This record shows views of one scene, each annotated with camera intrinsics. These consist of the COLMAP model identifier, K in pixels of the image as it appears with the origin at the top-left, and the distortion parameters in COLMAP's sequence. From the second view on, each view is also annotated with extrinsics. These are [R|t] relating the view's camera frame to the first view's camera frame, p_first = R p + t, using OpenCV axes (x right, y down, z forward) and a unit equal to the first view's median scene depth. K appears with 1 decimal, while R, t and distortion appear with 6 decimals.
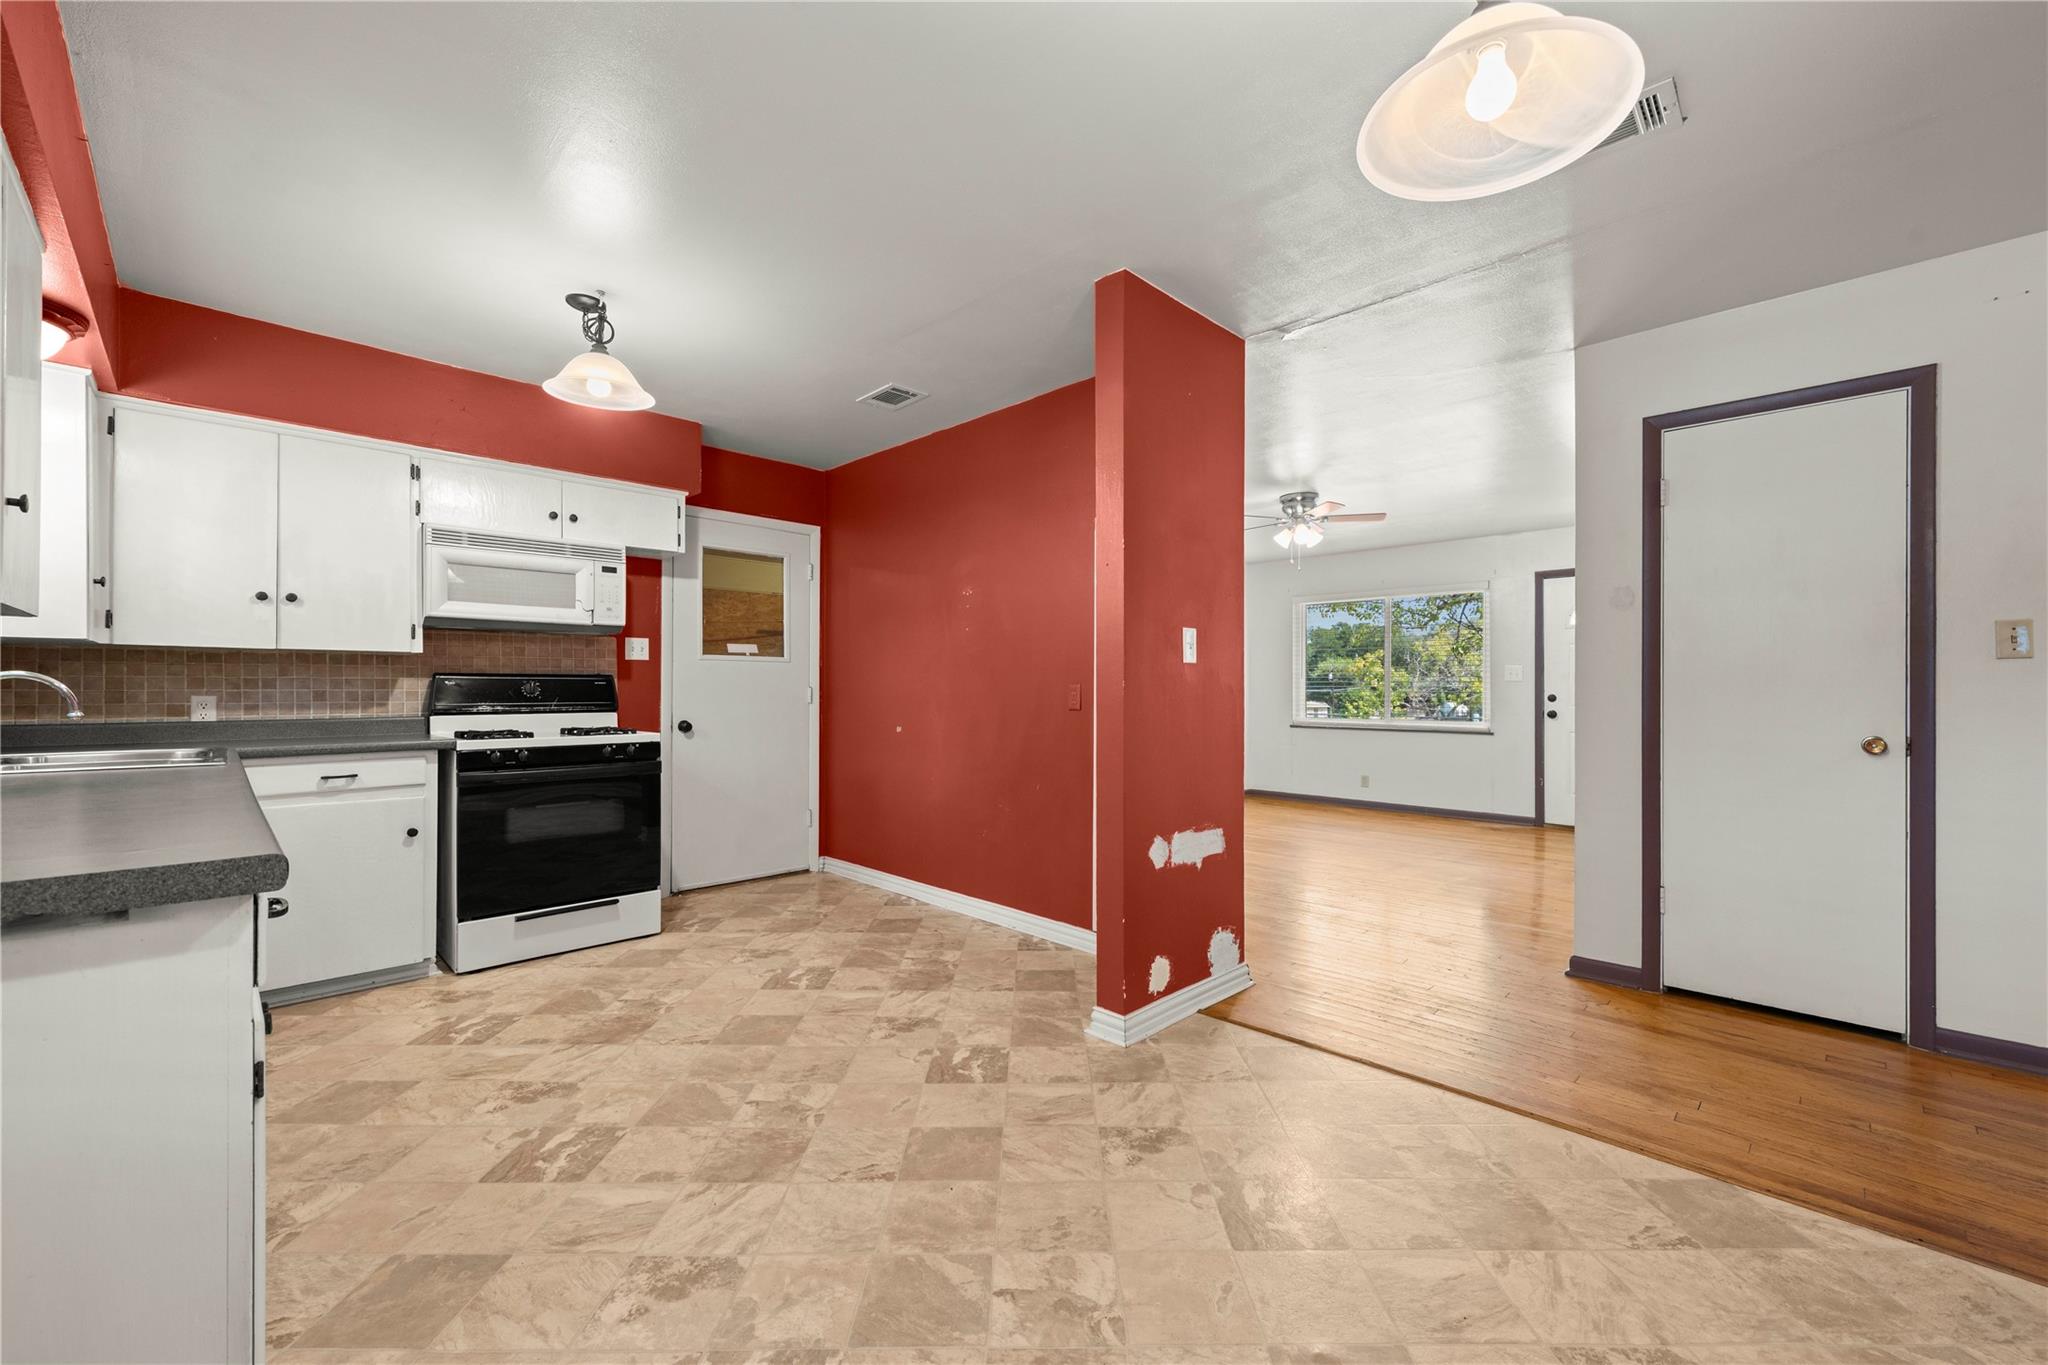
lens RADIAL K [[812.6, 0, 1039.4], [0, 812.6, 689.7], [0, 0, 1]] dist [0.003978, -0.001788]
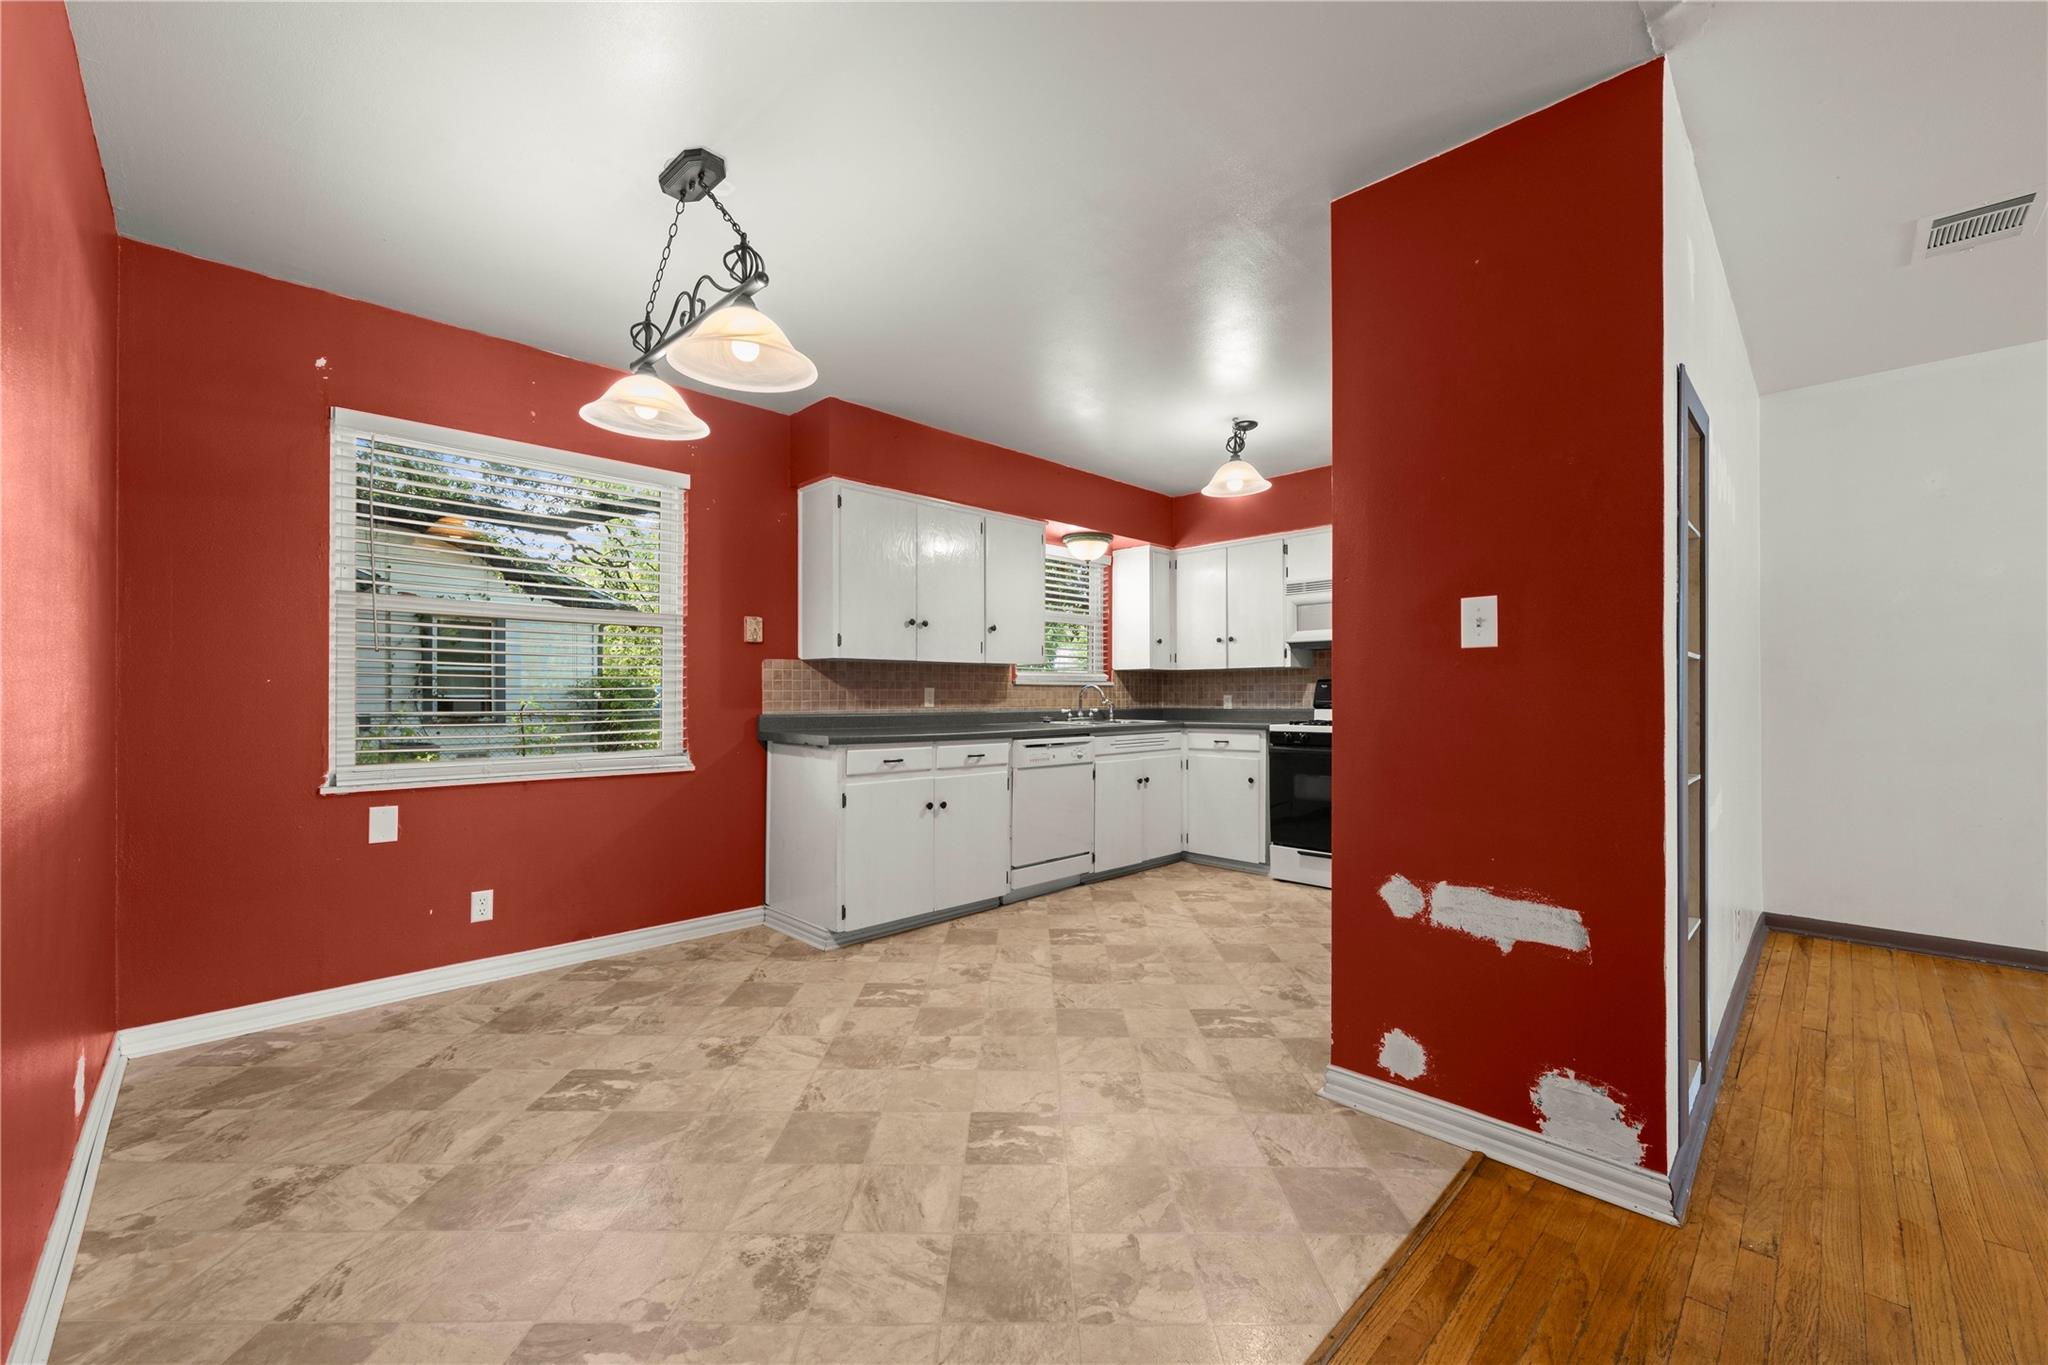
lens RADIAL K [[812.6, 0, 1044.2], [0, 812.6, 687.0], [0, 0, 1]] dist [0.003978, -0.001788]
pose [[0.002275, -0.010032, -0.999947, 0.802868], [0.004456, 0.999940, -0.010022, 0.005848], [0.999987, -0.004433, 0.002319, 0.572760]]
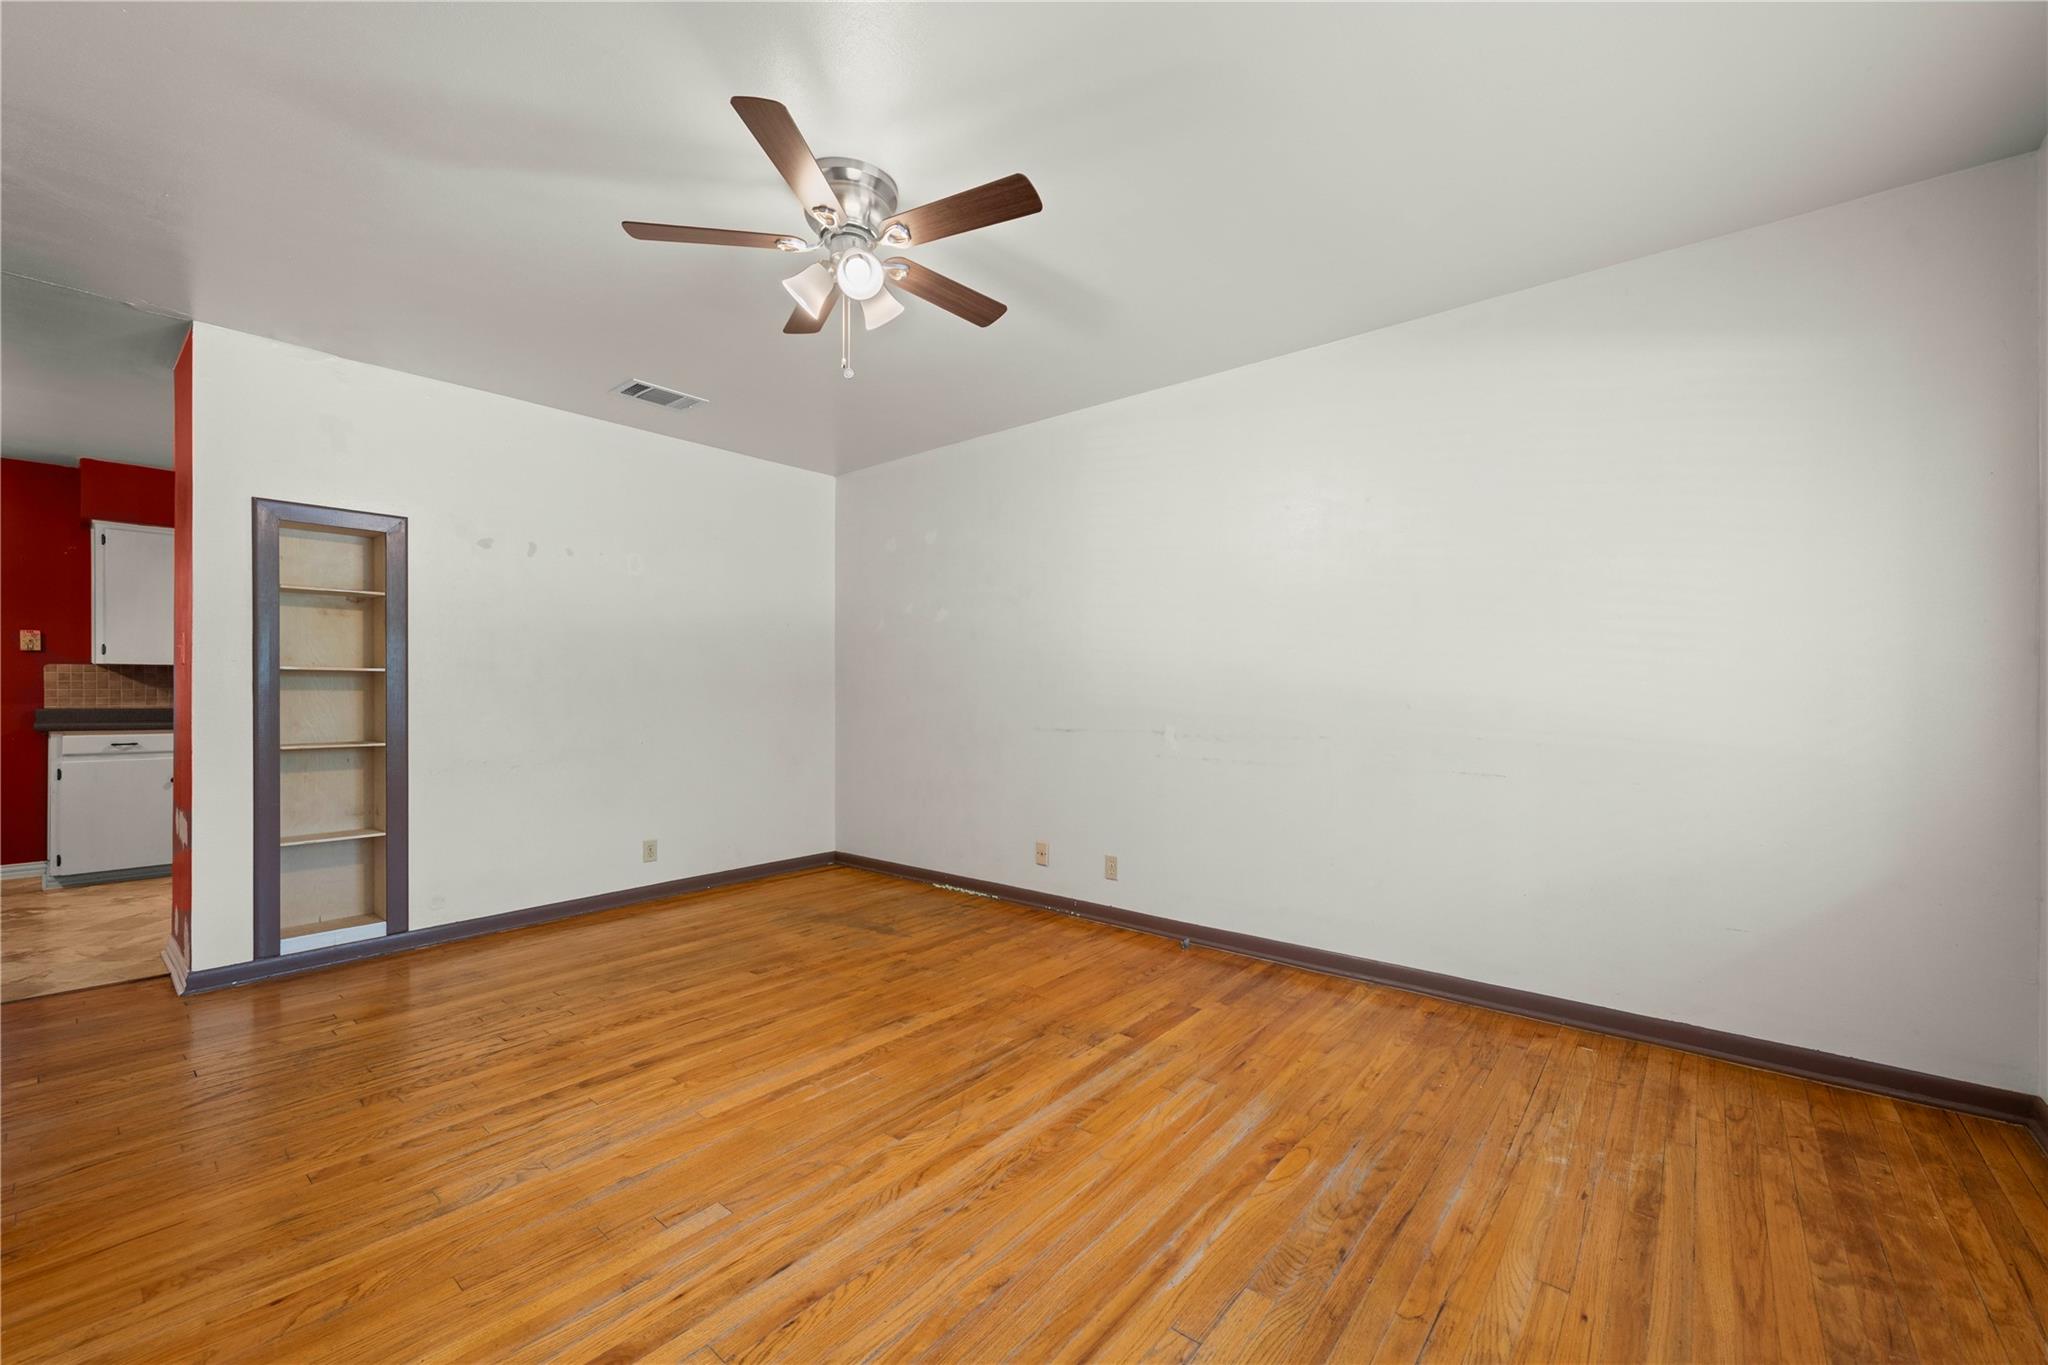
lens RADIAL K [[812.6, 0, 1060.0], [0, 812.6, 696.6], [0, 0, 1]] dist [0.003978, -0.001788]
pose [[0.095318, 0.002288, -0.995444, 1.287616], [0.003487, 0.999990, 0.002632, 0.013371], [0.995441, -0.003722, 0.095309, 1.908951]]
